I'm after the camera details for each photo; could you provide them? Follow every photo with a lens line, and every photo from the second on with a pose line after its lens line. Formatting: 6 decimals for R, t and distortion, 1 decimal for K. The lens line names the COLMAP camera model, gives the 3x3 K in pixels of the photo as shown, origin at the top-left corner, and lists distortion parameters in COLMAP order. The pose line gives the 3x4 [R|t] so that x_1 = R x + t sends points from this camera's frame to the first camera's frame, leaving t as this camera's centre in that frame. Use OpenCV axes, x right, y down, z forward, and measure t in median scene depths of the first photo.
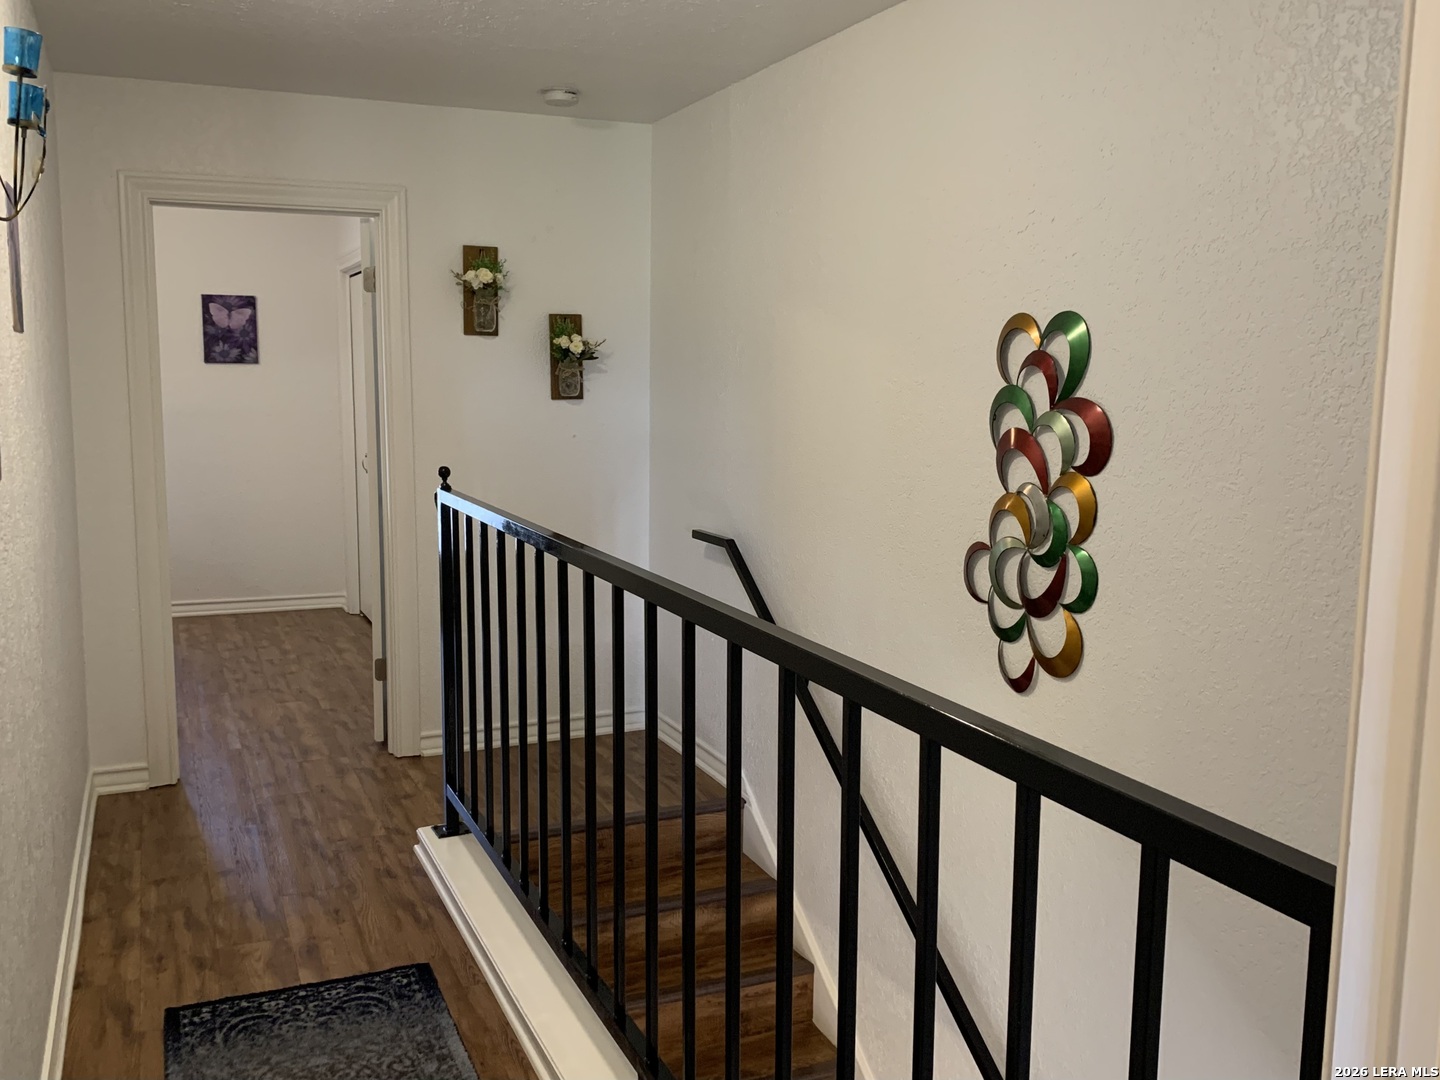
lens RADIAL K [[1241.0, 0, 720.0], [0, 1241.0, 540.0], [0, 0, 1]] dist [0.001565, 0.003005]
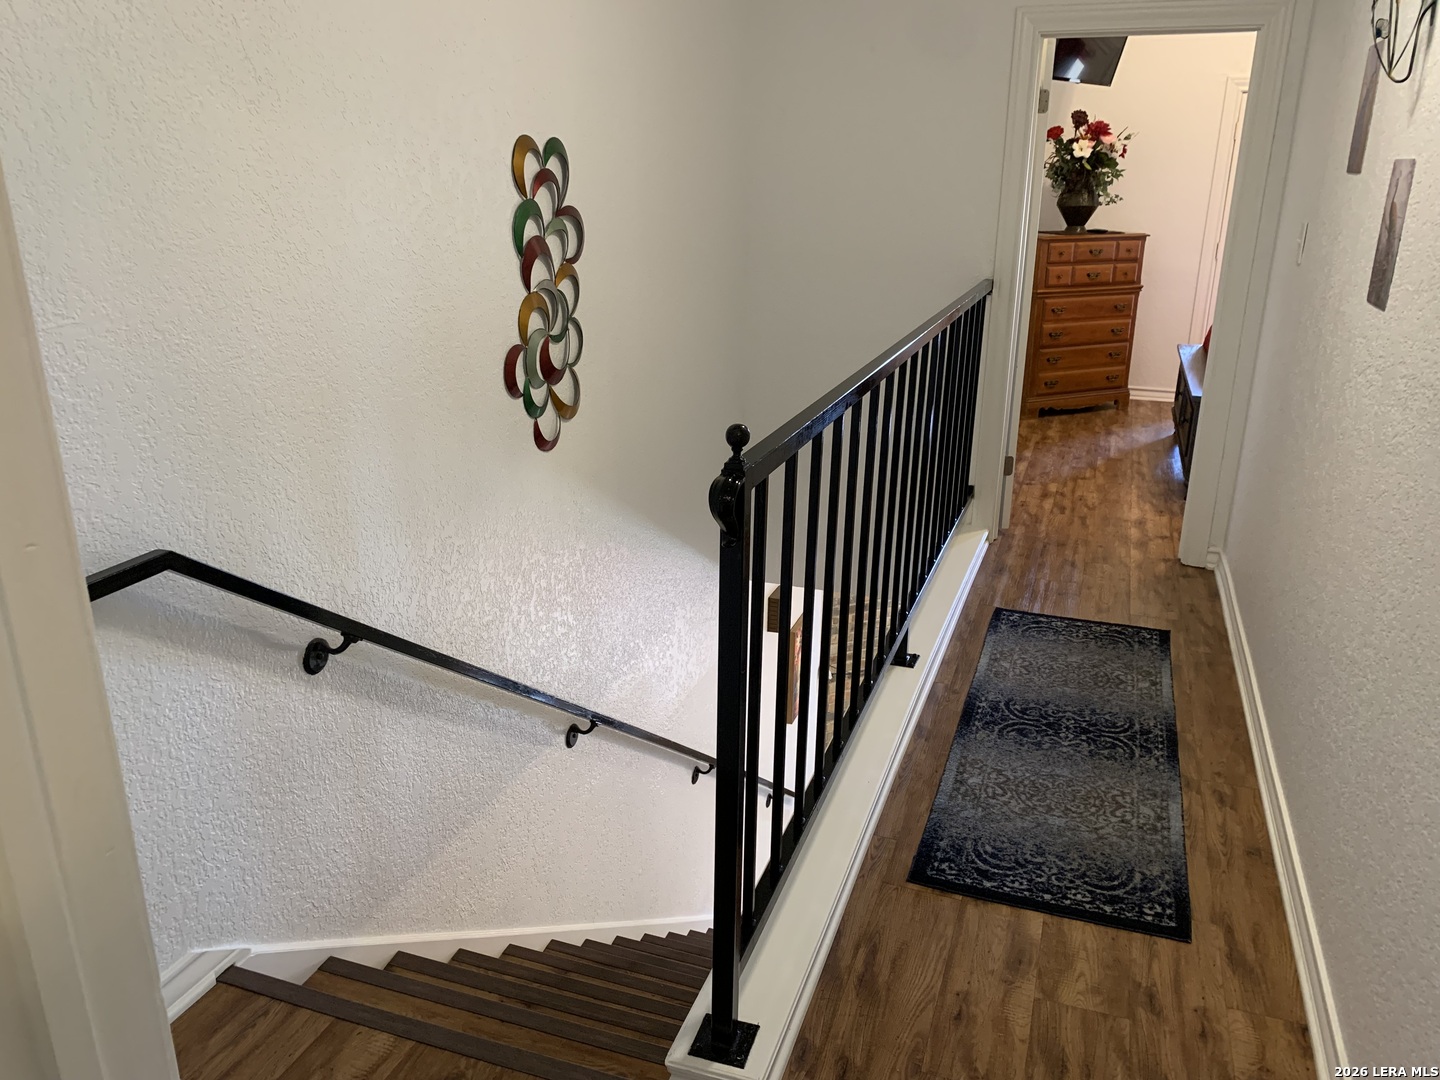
lens RADIAL K [[1104.1, 0, 722.7], [0, 1104.1, 543.4], [0, 0, 1]] dist [0.002144, -0.008456]
pose [[-0.722376, -0.236367, 0.649849, -0.647920], [0.078396, 0.905714, 0.416577, -0.248065], [-0.687042, 0.351871, -0.635736, 1.629464]]
